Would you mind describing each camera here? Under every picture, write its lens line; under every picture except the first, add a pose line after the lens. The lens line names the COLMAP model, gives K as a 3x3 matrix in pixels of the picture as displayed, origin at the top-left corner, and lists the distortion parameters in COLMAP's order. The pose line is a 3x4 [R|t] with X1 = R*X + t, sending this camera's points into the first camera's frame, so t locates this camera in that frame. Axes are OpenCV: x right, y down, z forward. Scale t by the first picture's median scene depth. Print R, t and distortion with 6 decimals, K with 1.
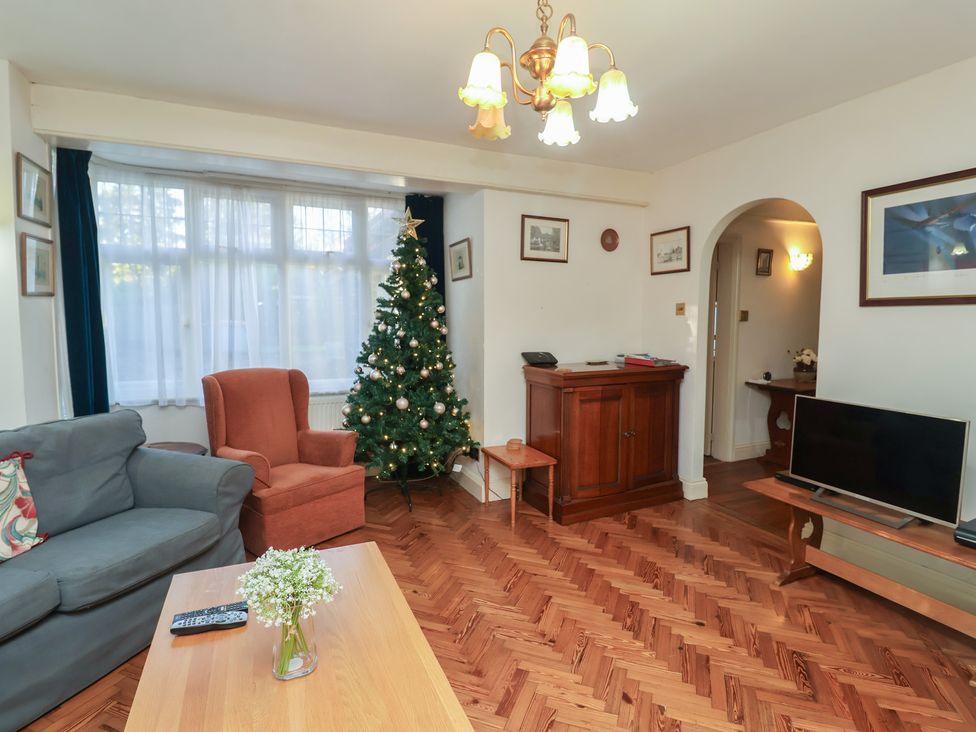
lens RADIAL K [[507.5, 0, 489.9], [0, 507.5, 361.4], [0, 0, 1]] dist [-0.017308, -0.008496]
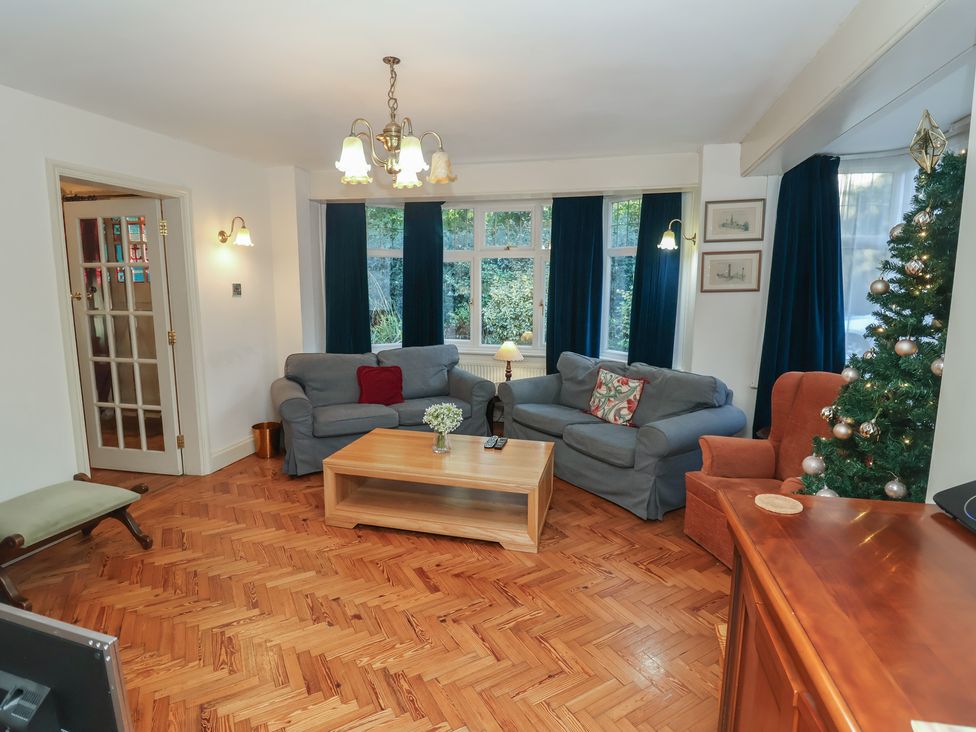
lens RADIAL K [[507.5, 0, 487.9], [0, 507.5, 362.2], [0, 0, 1]] dist [-0.017308, -0.008496]
pose [[-0.628838, 0.113027, -0.769277, 0.871832], [-0.073981, 0.976192, 0.203904, -0.220204], [0.774008, 0.185134, -0.605505, 1.706834]]
